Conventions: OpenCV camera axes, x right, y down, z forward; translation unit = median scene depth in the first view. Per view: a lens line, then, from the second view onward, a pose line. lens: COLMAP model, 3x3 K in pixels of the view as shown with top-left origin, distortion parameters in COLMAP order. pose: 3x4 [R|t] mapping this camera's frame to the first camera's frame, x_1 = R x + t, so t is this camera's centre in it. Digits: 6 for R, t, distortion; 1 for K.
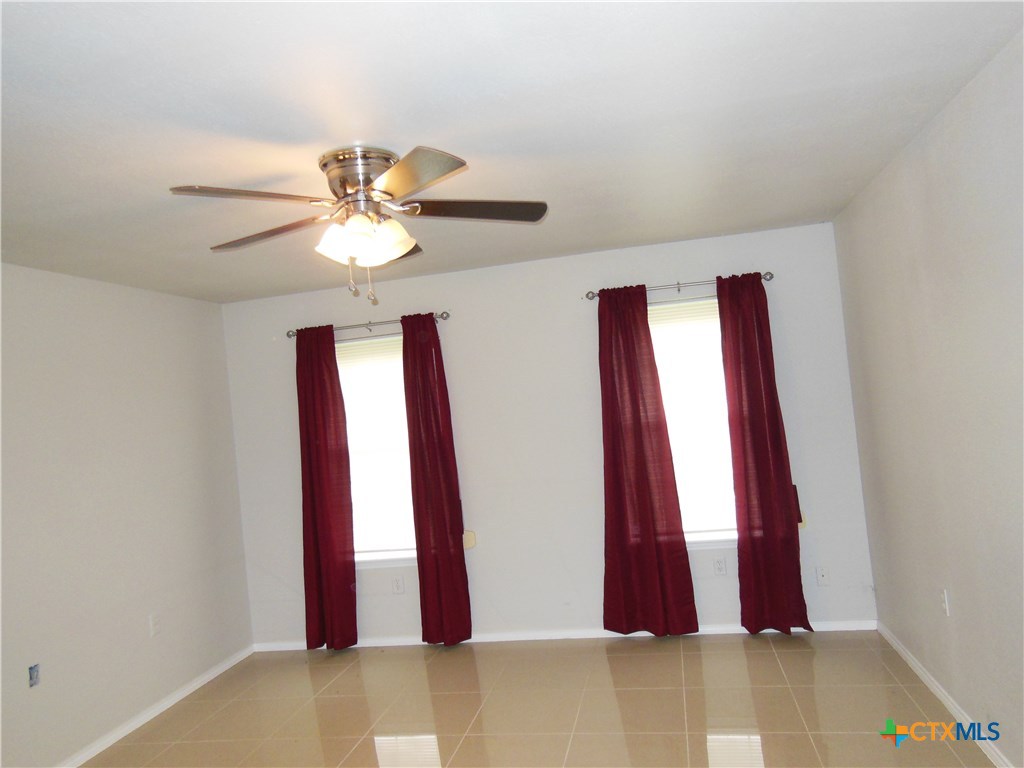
lens RADIAL K [[686.2, 0, 514.1], [0, 686.2, 384.1], [0, 0, 1]] dist [0.027819, 0.000470]
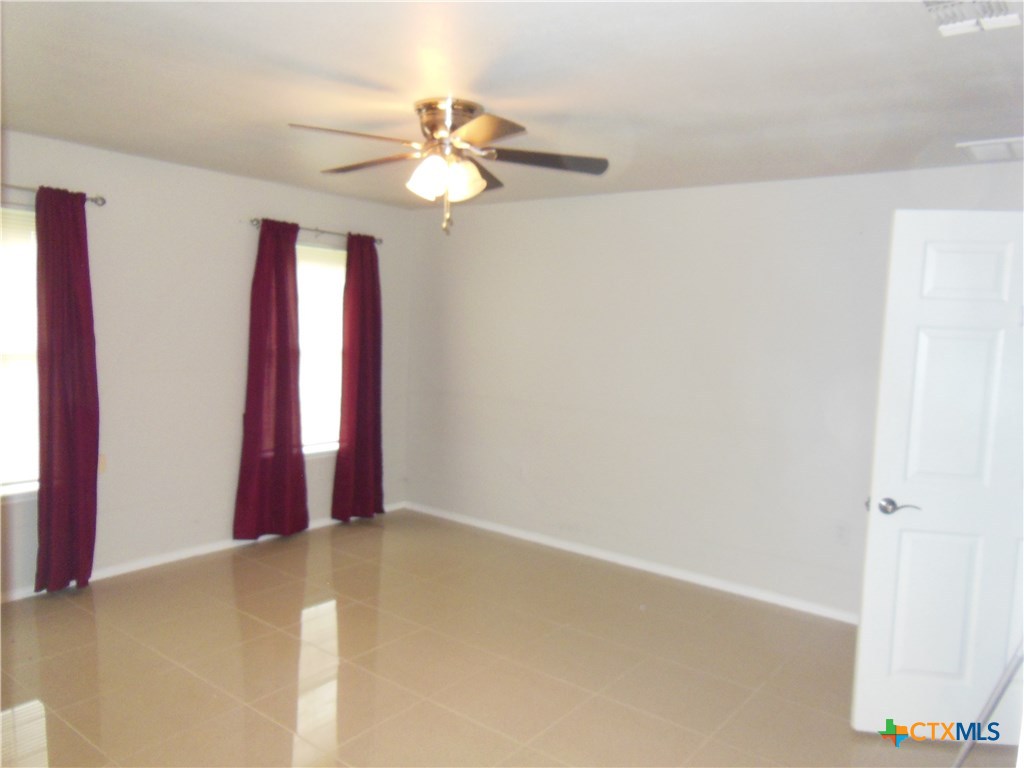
lens RADIAL K [[740.5, 0, 512.7], [0, 740.5, 382.3], [0, 0, 1]] dist [0.001075, 0.004286]
pose [[0.466005, 0.045134, 0.883630, -0.691514], [-0.100688, 0.994915, 0.002282, 0.071629], [-0.879034, -0.090035, 0.468180, 0.119870]]
